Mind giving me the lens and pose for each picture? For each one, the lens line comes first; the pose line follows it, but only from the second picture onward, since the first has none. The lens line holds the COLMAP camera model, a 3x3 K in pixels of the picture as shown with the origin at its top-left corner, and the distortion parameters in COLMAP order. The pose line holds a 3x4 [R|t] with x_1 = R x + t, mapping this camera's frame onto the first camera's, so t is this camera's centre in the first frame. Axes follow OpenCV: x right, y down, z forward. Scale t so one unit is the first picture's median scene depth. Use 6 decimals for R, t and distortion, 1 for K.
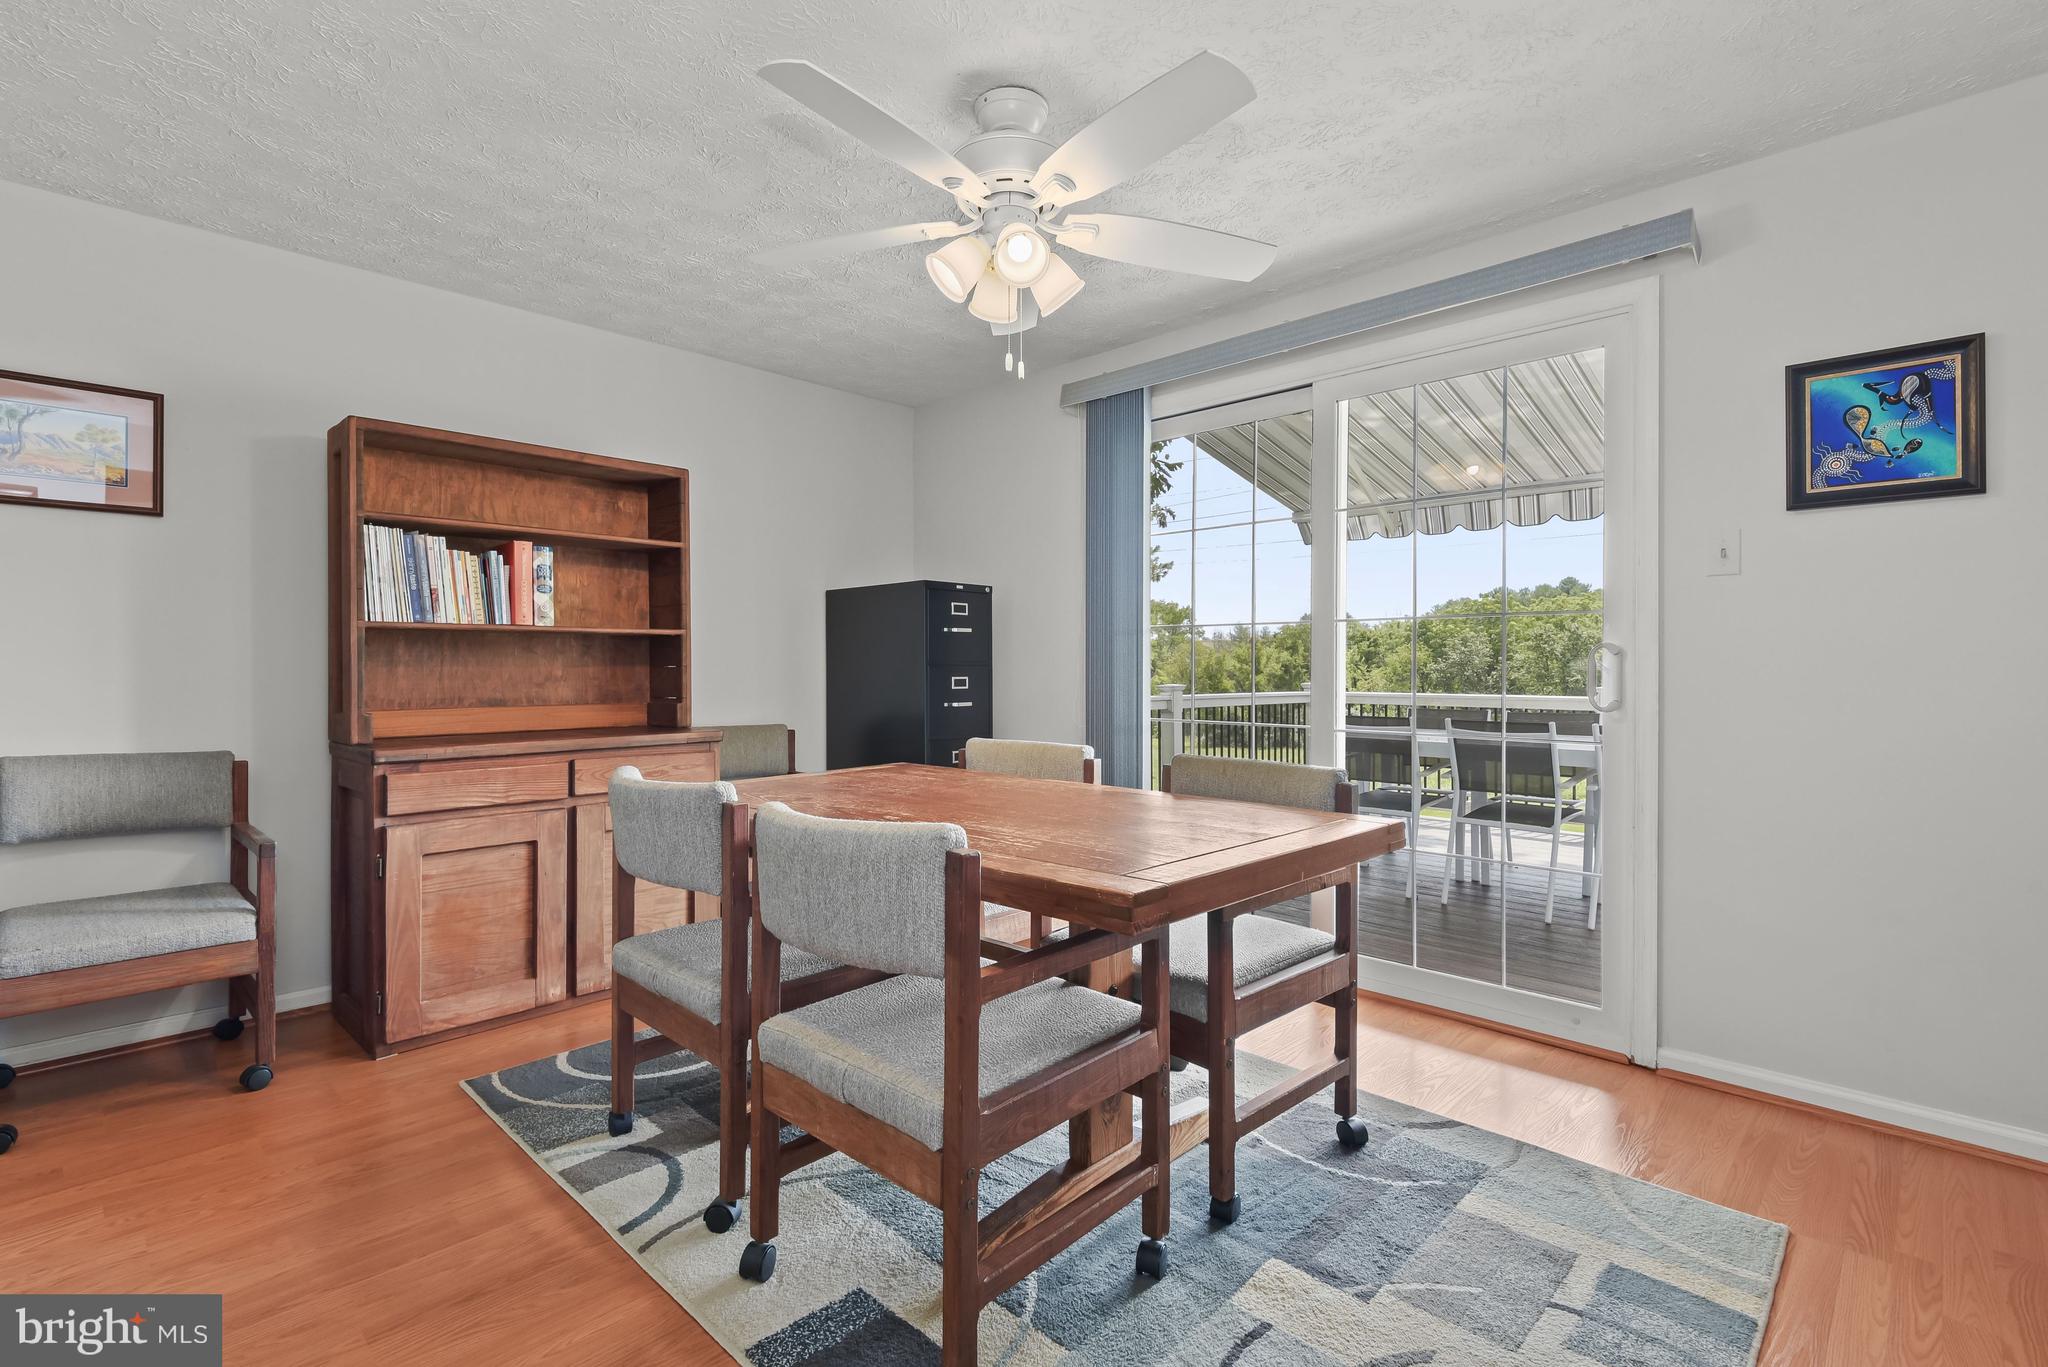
lens RADIAL K [[943.7, 0, 1034.7], [0, 943.7, 676.0], [0, 0, 1]] dist [0.022181, -0.013202]
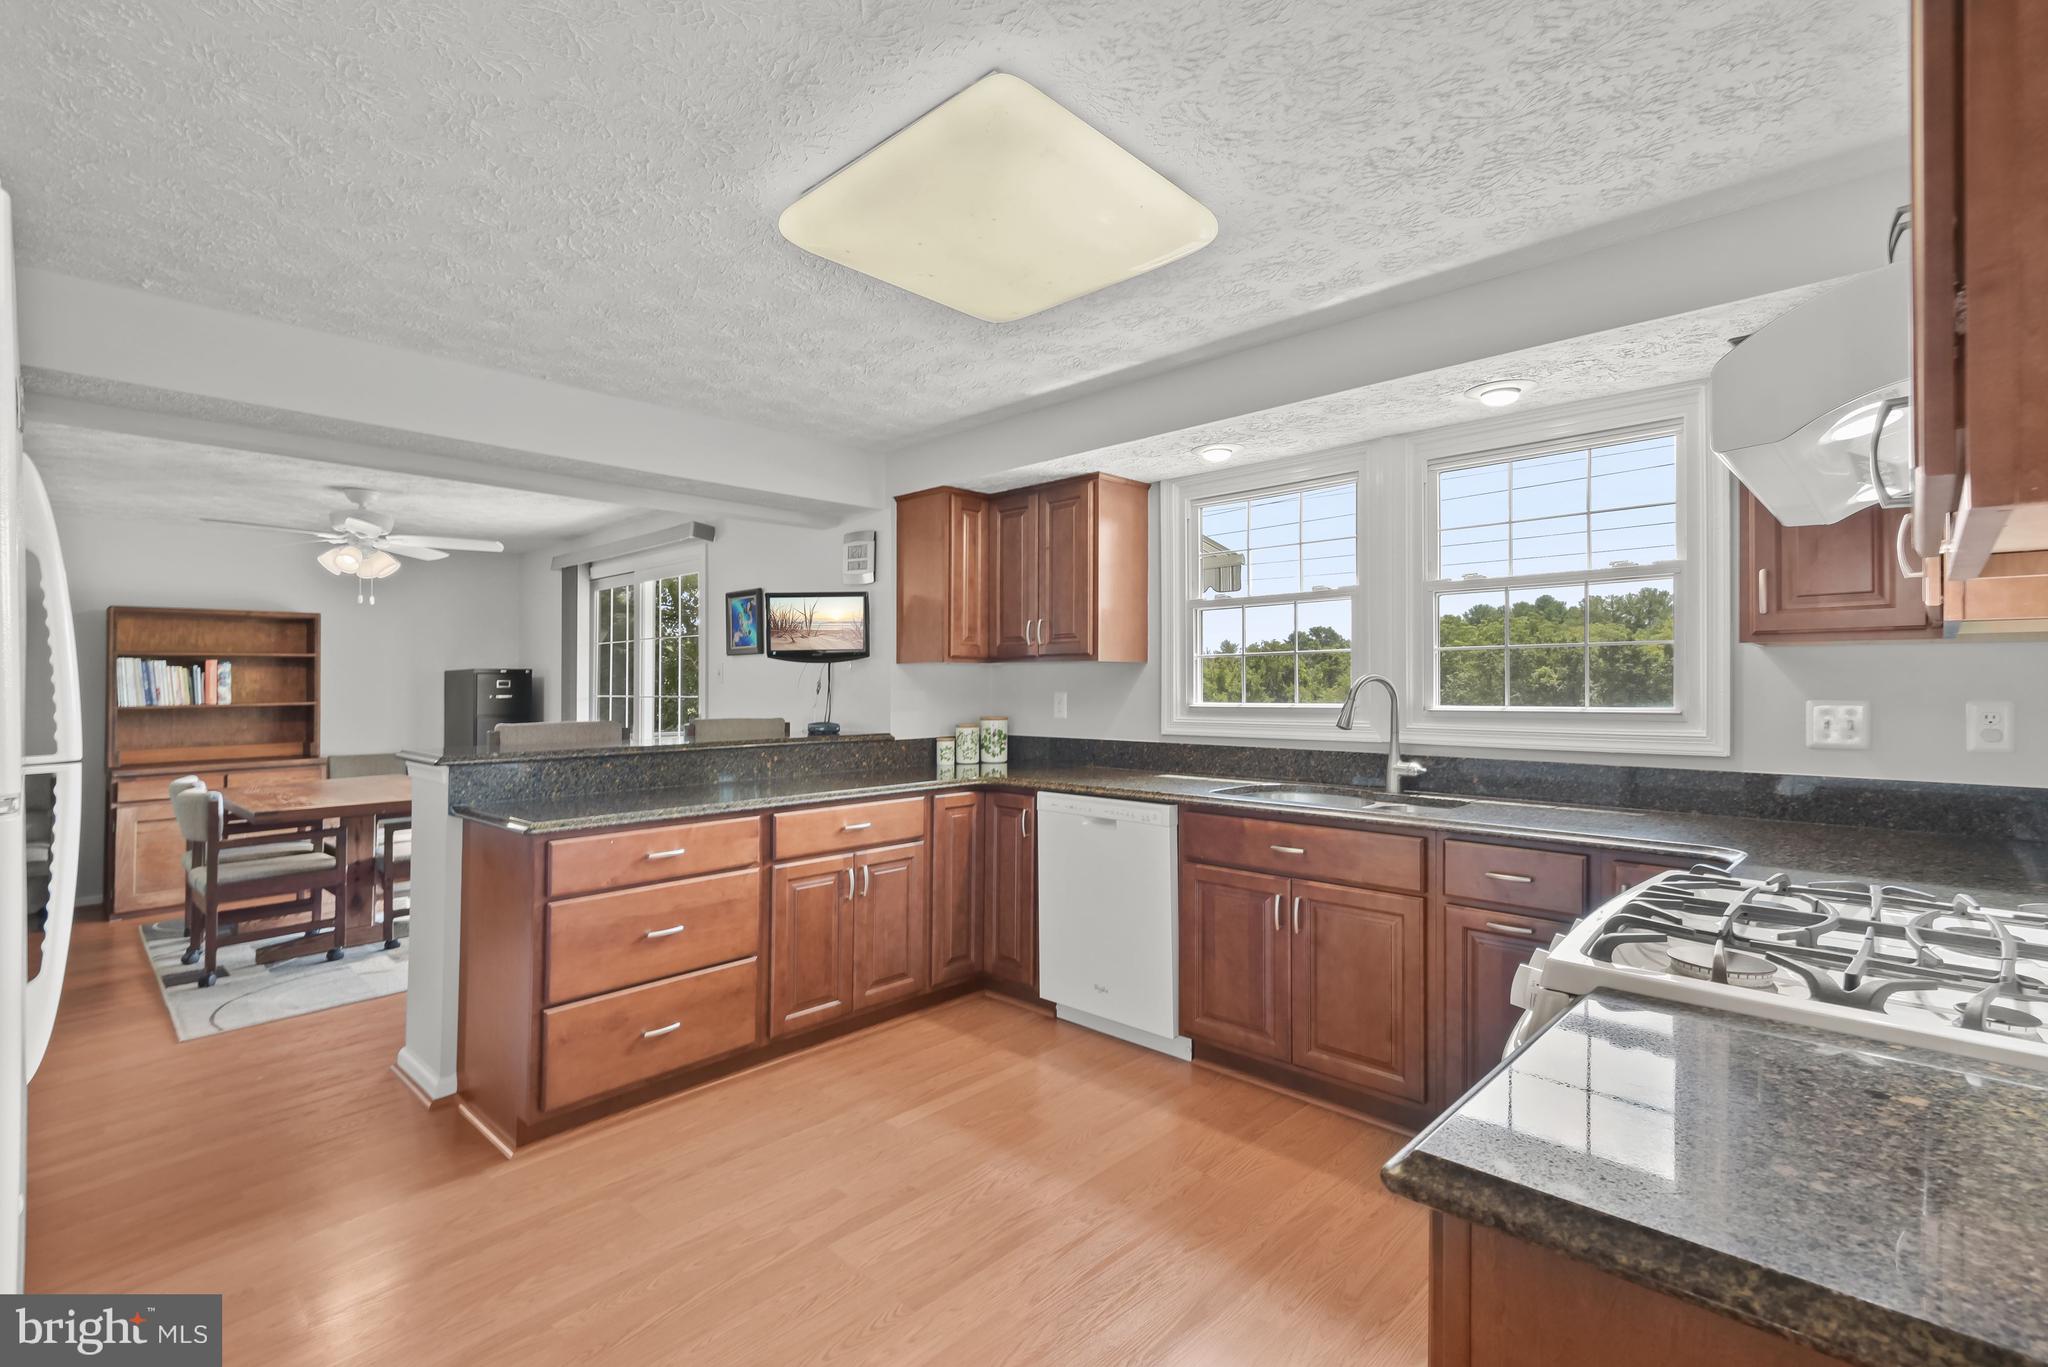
lens RADIAL K [[943.7, 0, 1031.5], [0, 943.7, 662.2], [0, 0, 1]] dist [0.022181, -0.013202]
pose [[0.999945, -0.010485, 0.000145, 1.099935], [0.010483, 0.999297, -0.035997, -0.051348], [0.000233, 0.035996, 0.999352, -0.905351]]
